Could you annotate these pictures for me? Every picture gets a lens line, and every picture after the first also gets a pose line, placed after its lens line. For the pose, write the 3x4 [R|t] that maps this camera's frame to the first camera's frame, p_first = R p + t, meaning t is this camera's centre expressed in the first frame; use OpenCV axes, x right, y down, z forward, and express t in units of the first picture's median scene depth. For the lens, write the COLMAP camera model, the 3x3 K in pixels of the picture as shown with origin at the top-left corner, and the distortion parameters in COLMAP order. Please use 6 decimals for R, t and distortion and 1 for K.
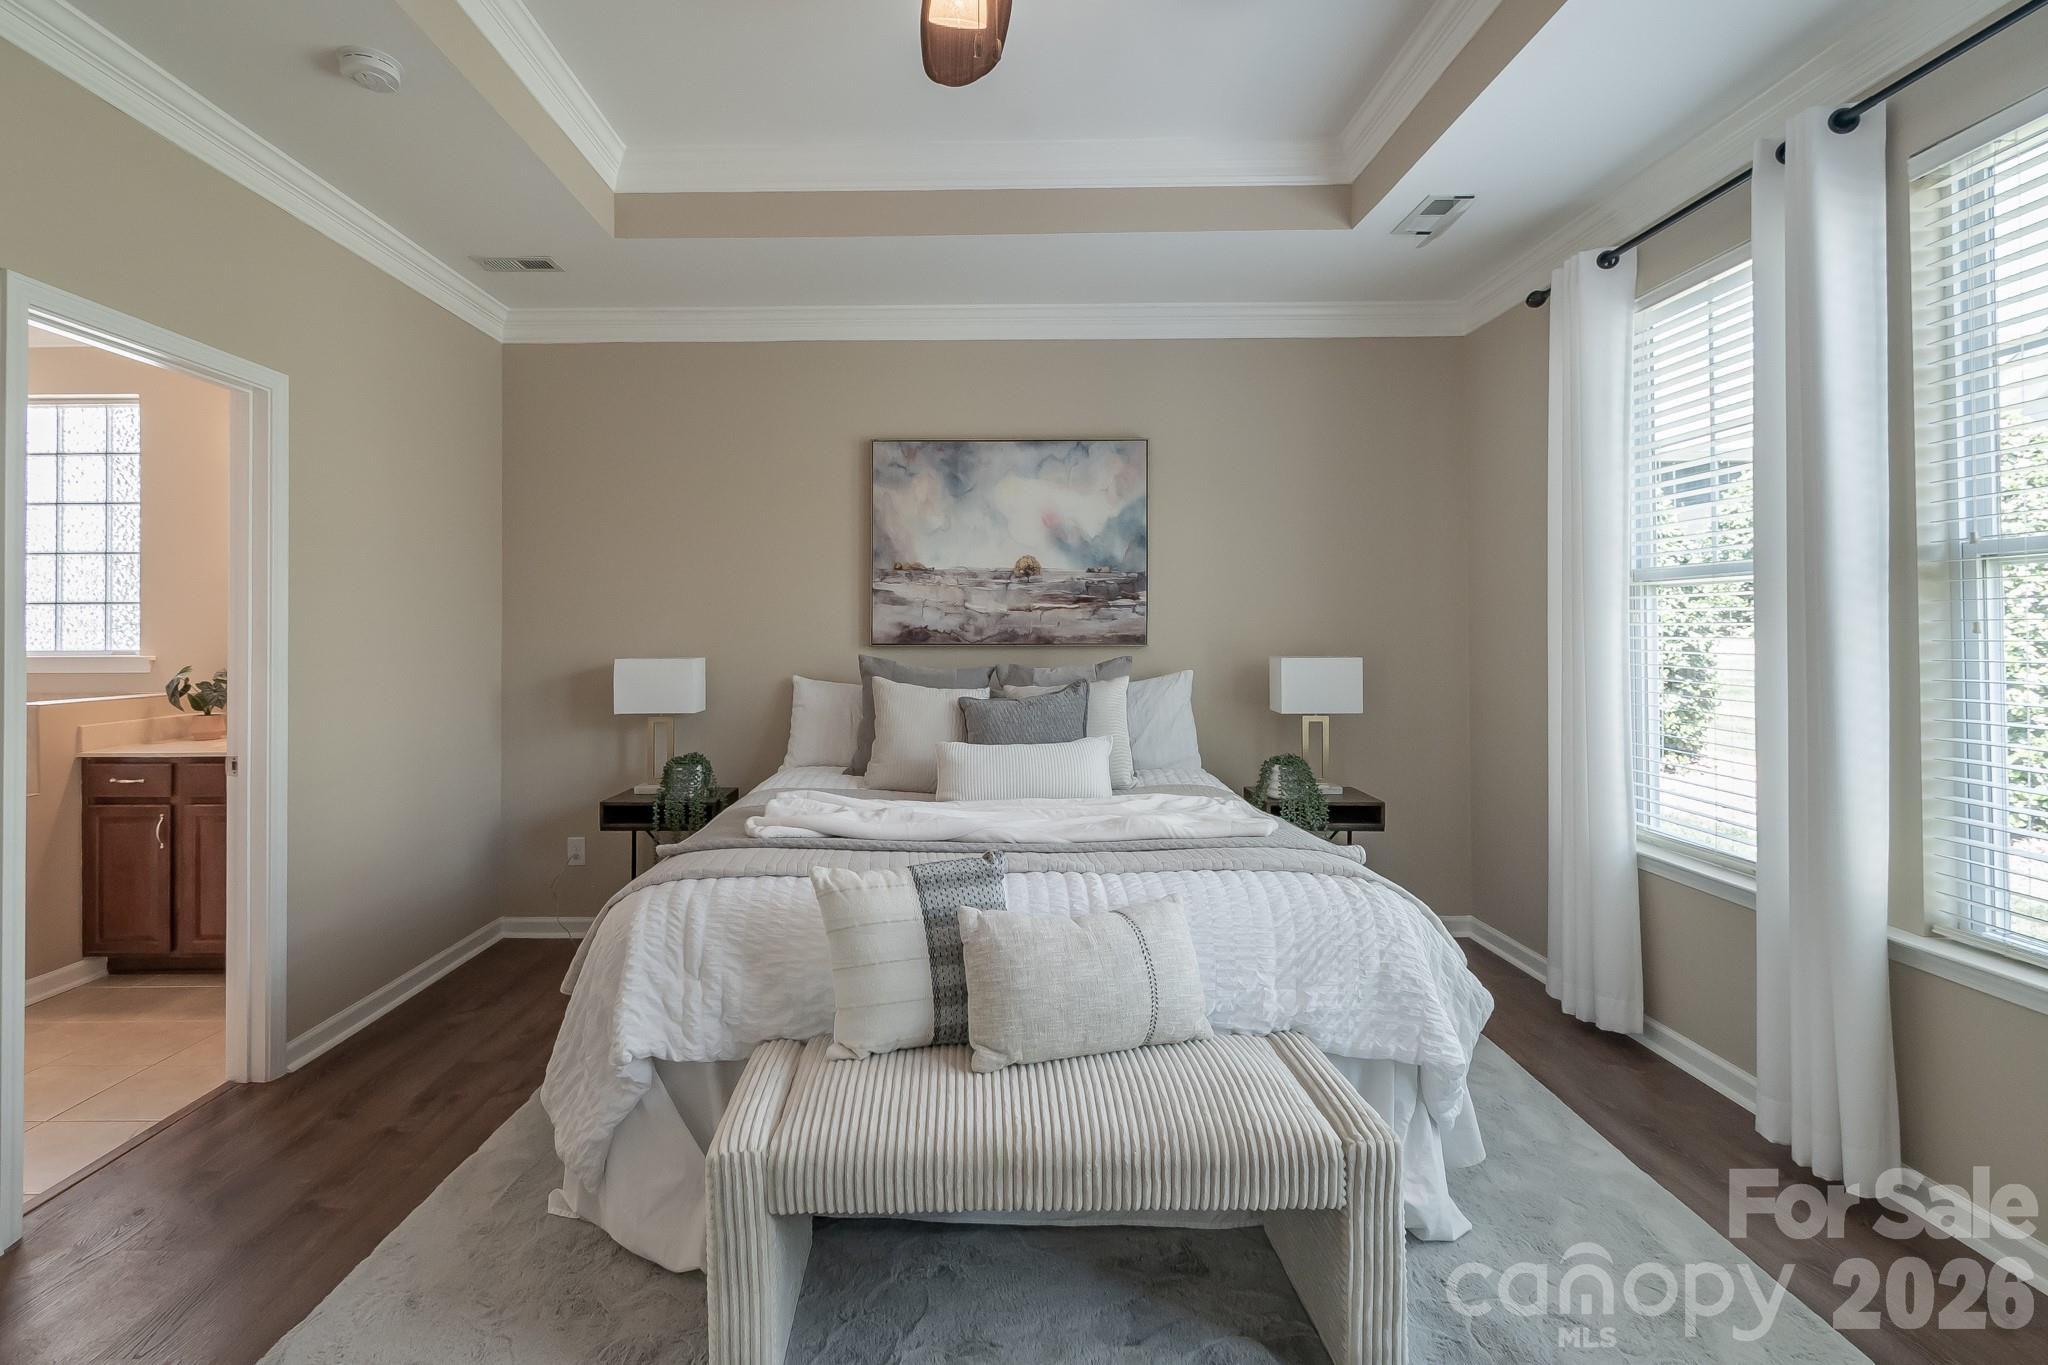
lens RADIAL K [[936.6, 0, 971.2], [0, 936.6, 626.9], [0, 0, 1]] dist [0.001506, 0.000001]
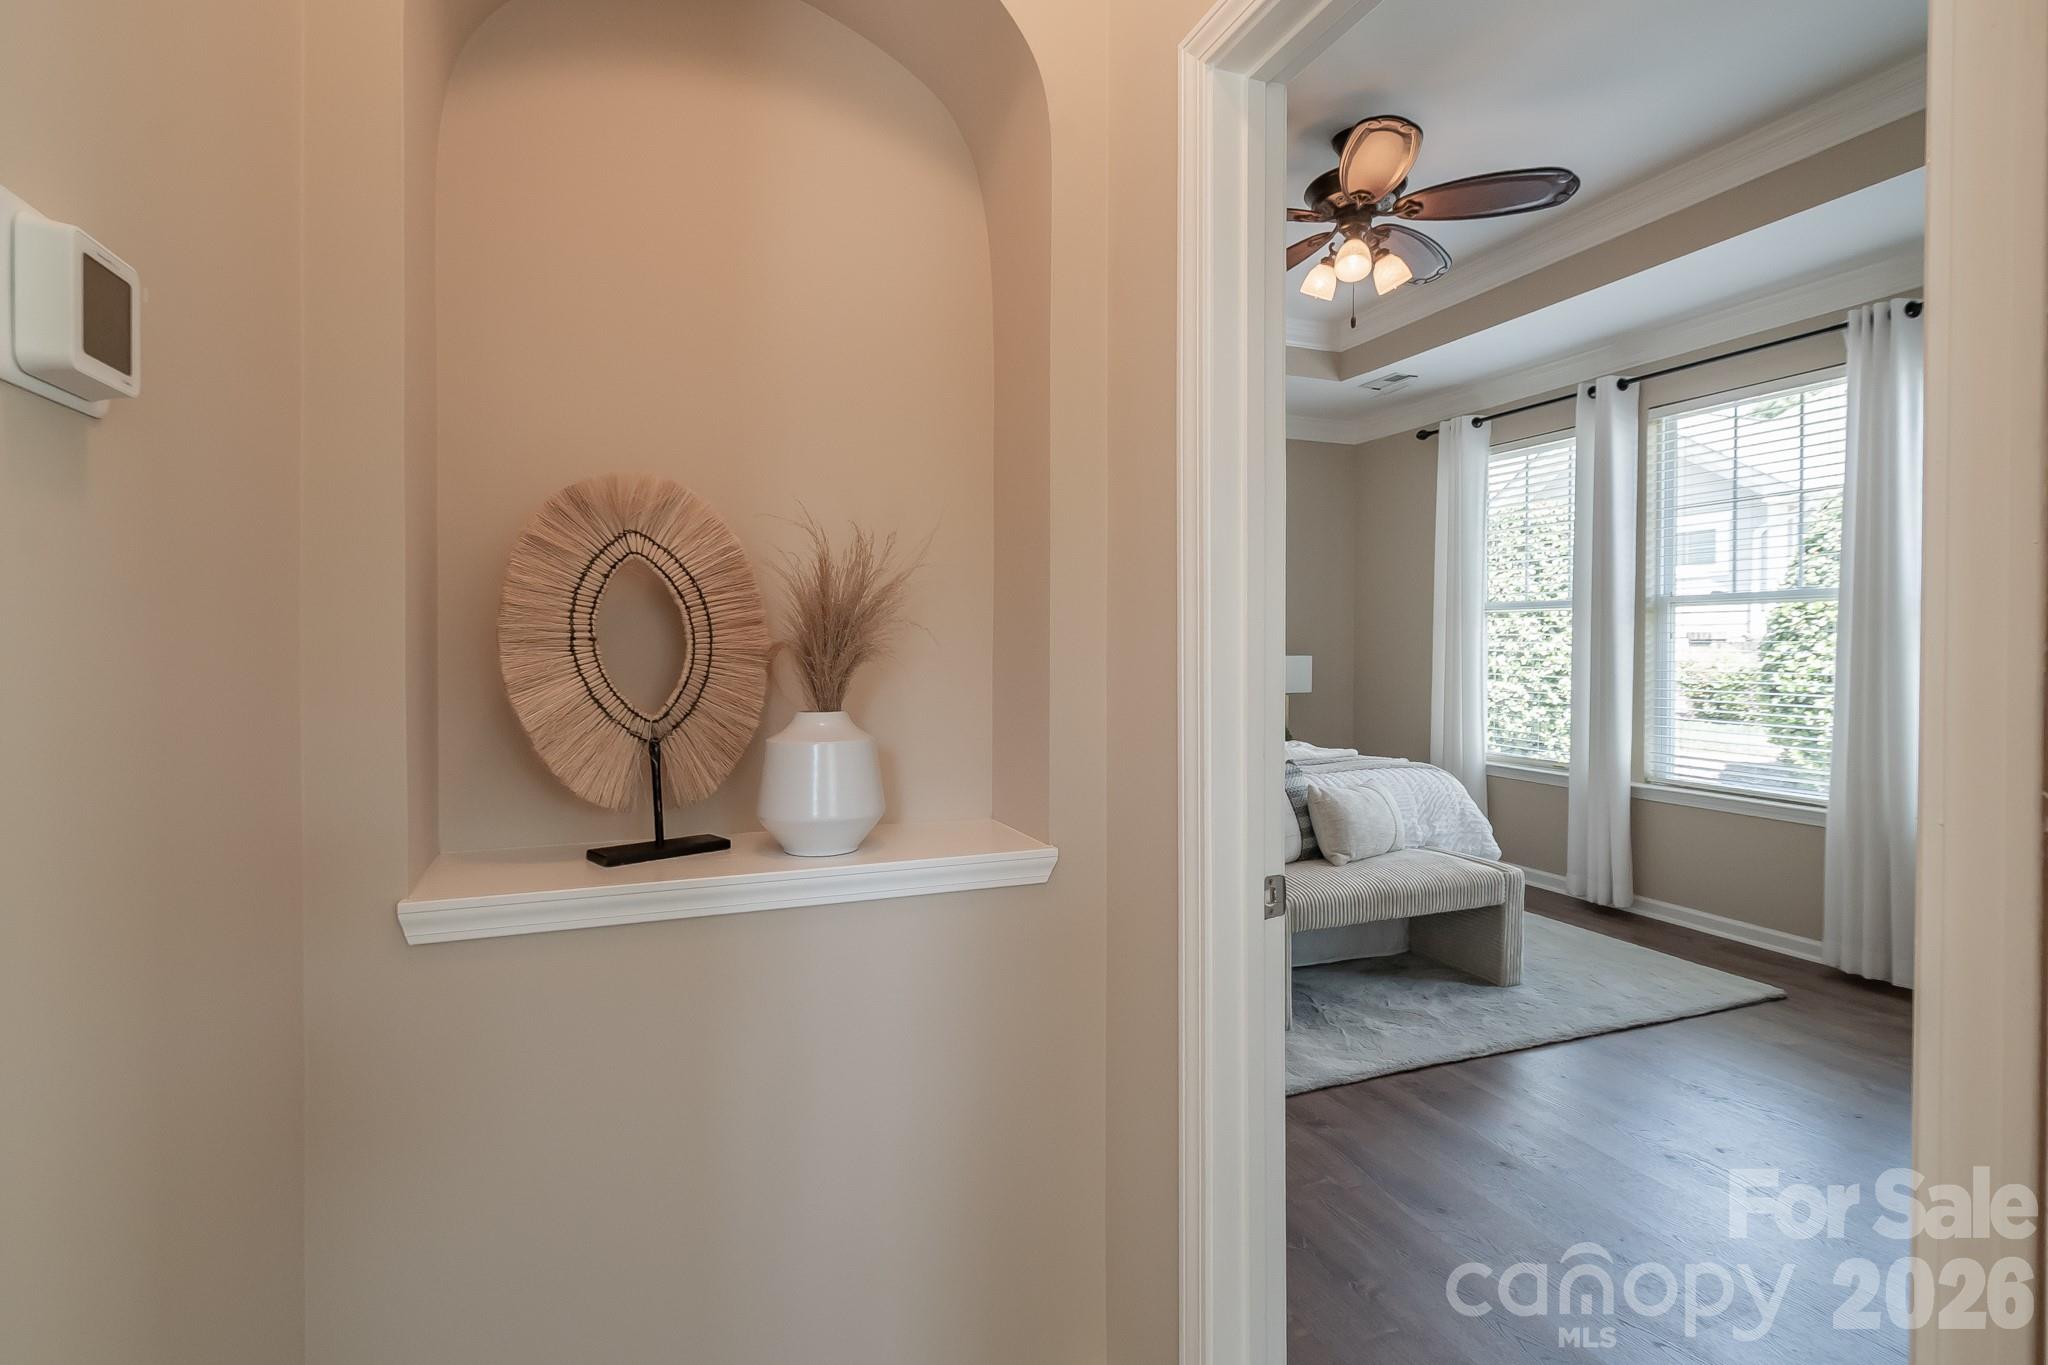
lens RADIAL K [[943.2, 0, 1013.3], [0, 943.2, 665.8], [0, 0, 1]] dist [0.001075, -0.000143]
pose [[0.927494, -0.005133, 0.373804, -0.721406], [-0.005493, 0.999611, 0.027356, 0.011593], [-0.373799, -0.027426, 0.927104, -0.282803]]
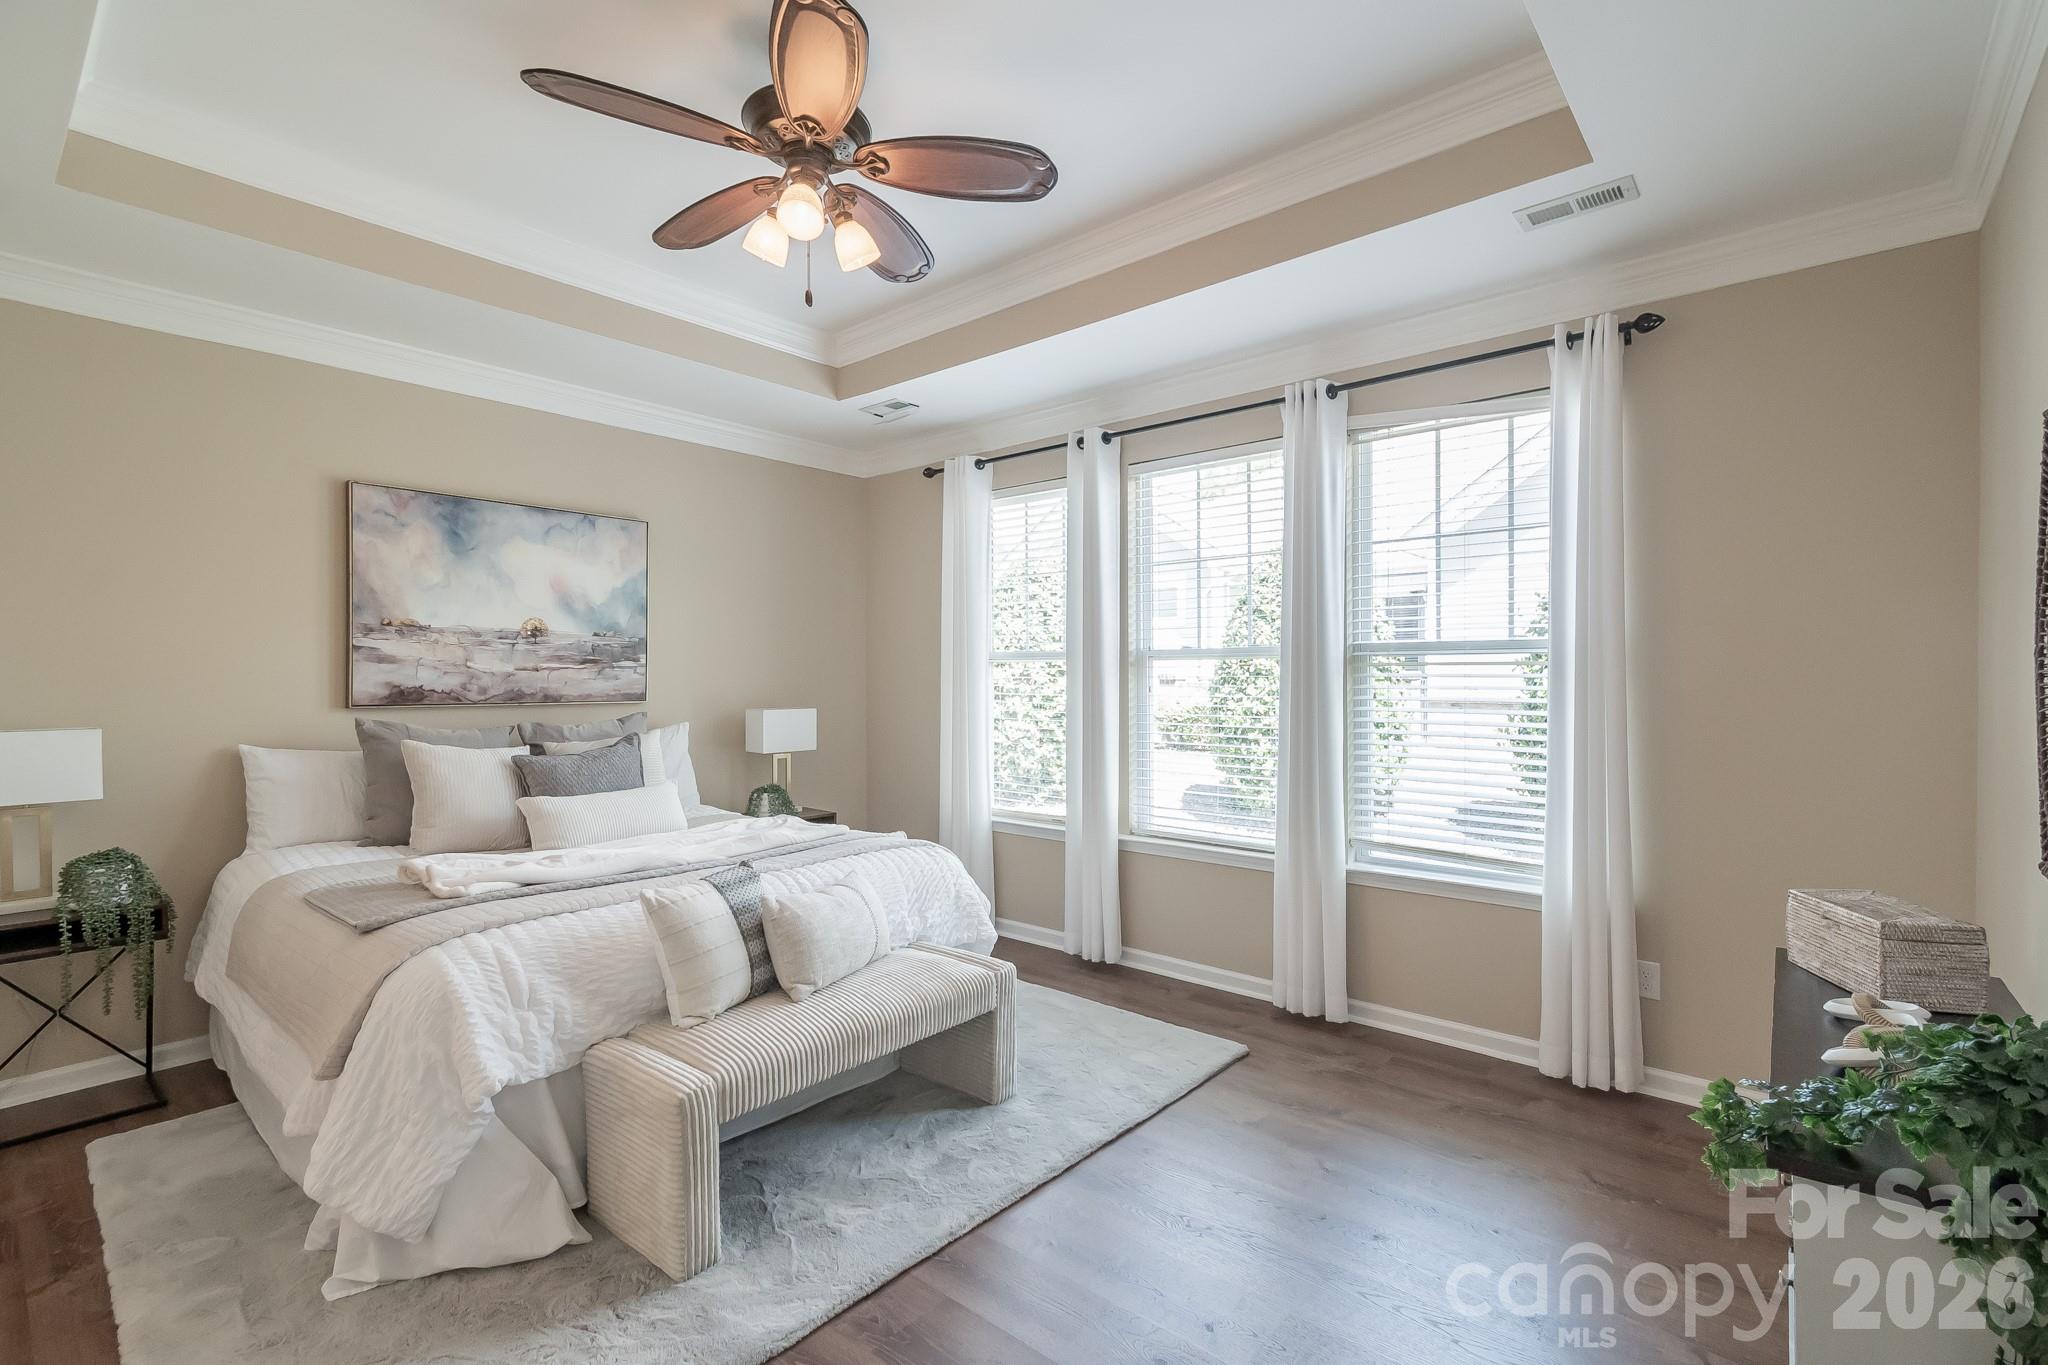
lens RADIAL K [[909.8, 0, 1040.0], [0, 909.8, 689.8], [0, 0, 1]] dist [-0.000511, -0.000069]
pose [[0.640991, -0.007266, 0.767514, -0.458412], [-0.006027, 0.999877, 0.014500, -0.017896], [-0.767525, -0.013920, 0.640868, -0.104961]]
